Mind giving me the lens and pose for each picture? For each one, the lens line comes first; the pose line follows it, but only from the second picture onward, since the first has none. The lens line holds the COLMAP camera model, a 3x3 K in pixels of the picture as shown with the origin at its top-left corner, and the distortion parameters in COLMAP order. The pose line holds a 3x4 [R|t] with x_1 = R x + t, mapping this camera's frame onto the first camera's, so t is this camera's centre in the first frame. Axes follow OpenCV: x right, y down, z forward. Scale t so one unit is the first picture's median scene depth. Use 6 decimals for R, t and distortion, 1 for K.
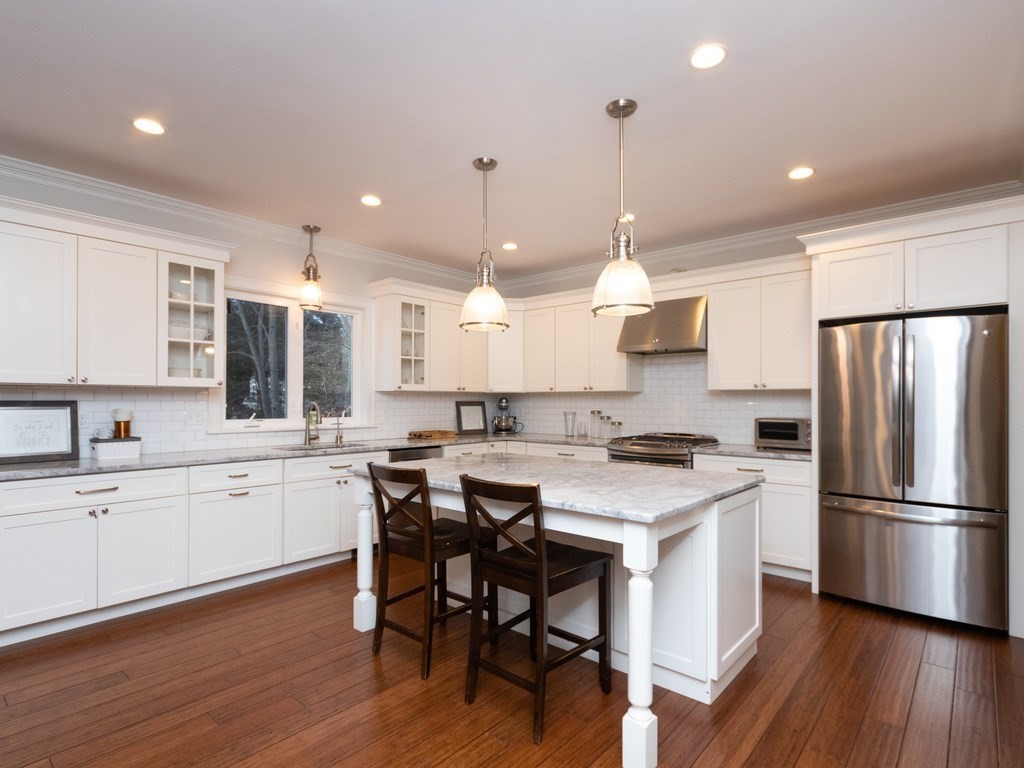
lens RADIAL K [[539.2, 0, 505.6], [0, 539.2, 393.2], [0, 0, 1]] dist [0.005081, -0.000718]
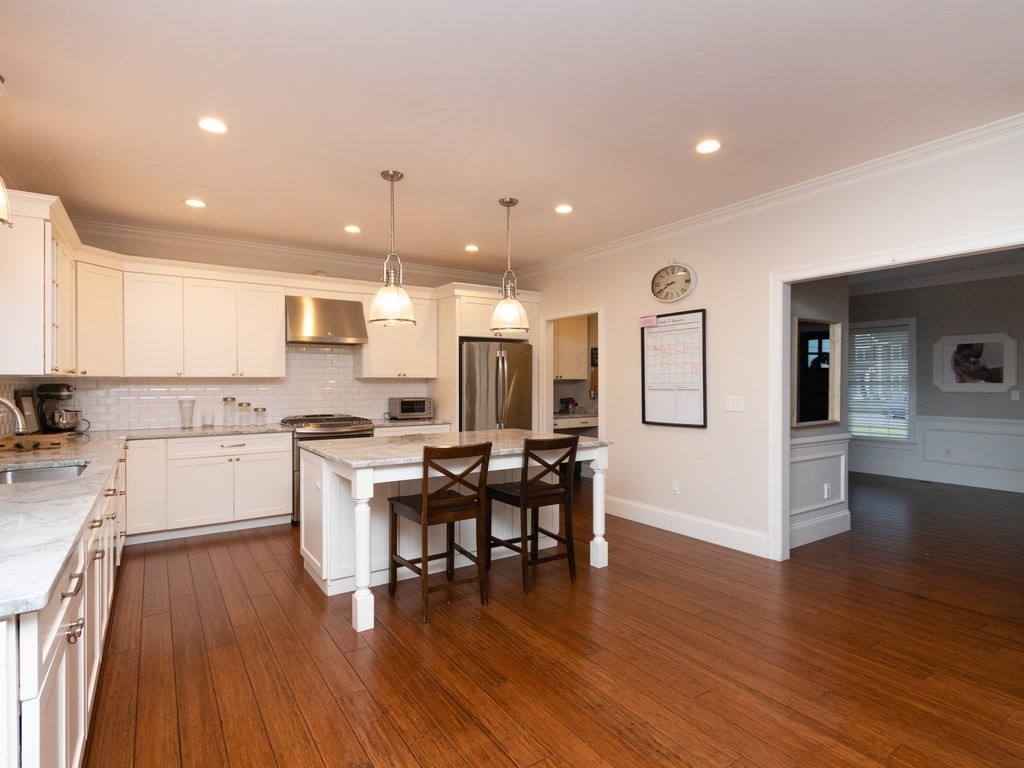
lens RADIAL K [[539.2, 0, 531.4], [0, 539.2, 378.4], [0, 0, 1]] dist [0.005081, -0.000718]
pose [[0.239023, 0.006552, 0.970992, -0.754306], [-0.007679, 0.999959, -0.004857, -0.000858], [-0.970984, -0.006295, 0.239064, 0.315743]]
